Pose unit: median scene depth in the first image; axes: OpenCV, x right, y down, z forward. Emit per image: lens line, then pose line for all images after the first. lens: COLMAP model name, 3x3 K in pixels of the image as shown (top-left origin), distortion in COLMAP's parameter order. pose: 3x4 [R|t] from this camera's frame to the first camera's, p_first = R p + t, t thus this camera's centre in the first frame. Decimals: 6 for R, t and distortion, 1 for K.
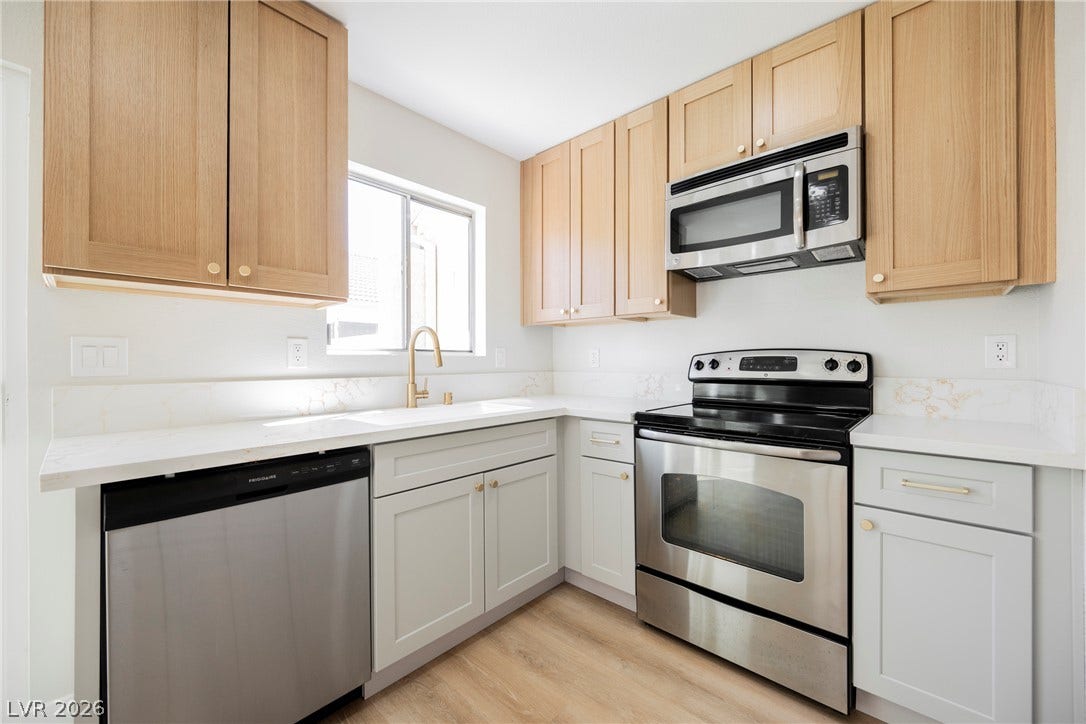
lens RADIAL K [[423.8, 0, 550.3], [0, 423.8, 362.3], [0, 0, 1]] dist [-0.002283, 0.000402]
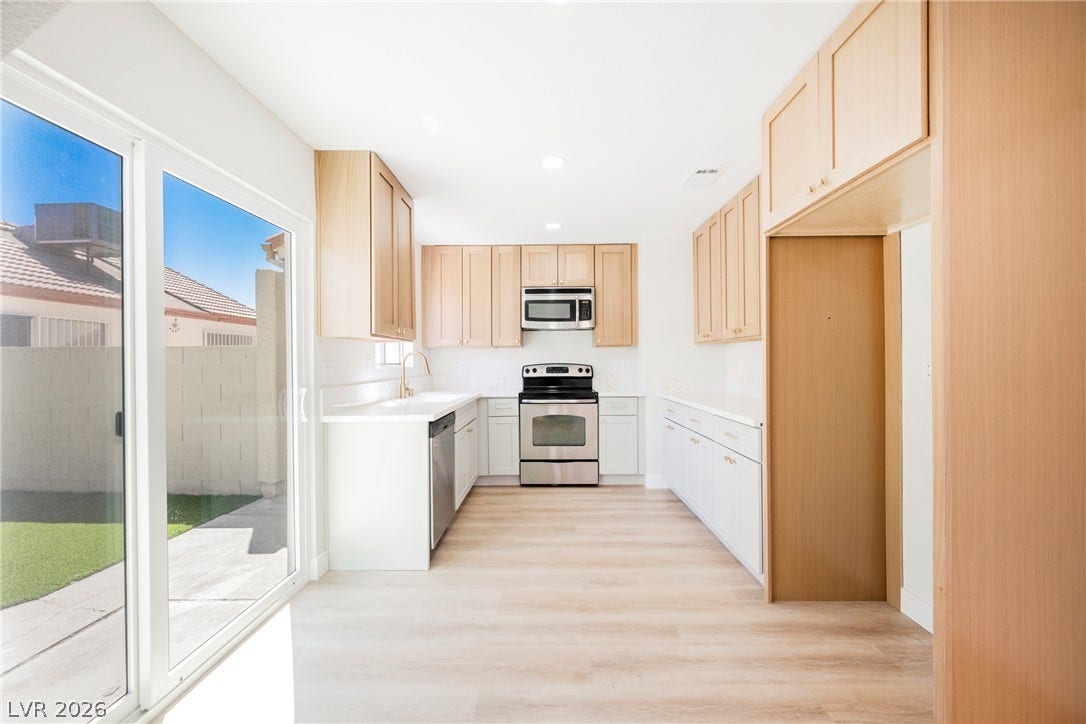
lens RADIAL K [[423.8, 0, 544.8], [0, 423.8, 362.3], [0, 0, 1]] dist [-0.002283, 0.000402]
pose [[0.747820, -0.001234, 0.663901, -1.220825], [0.002478, 0.999996, -0.000932, -0.041115], [-0.663897, 0.002342, 0.747820, -0.788738]]
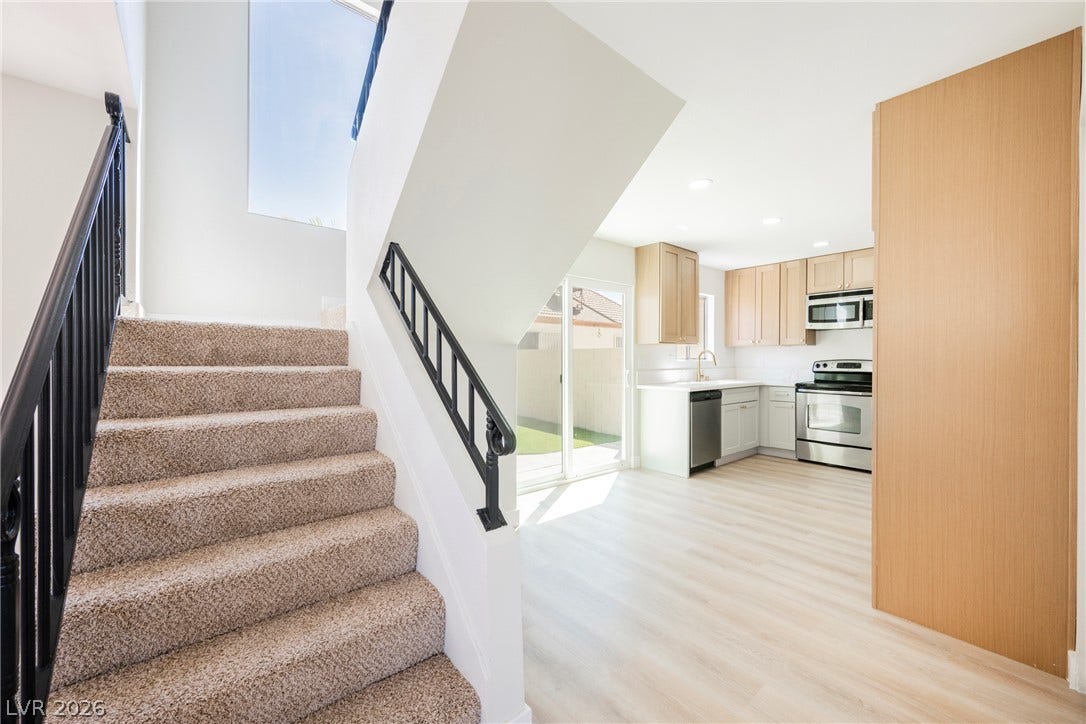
lens RADIAL K [[423.8, 0, 544.0], [0, 423.8, 362.7], [0, 0, 1]] dist [-0.002283, 0.000402]
pose [[0.990185, 0.005685, -0.139646, -1.056191], [-0.004316, 0.999940, 0.010101, -0.034584], [0.139695, -0.009399, 0.990150, -1.981486]]
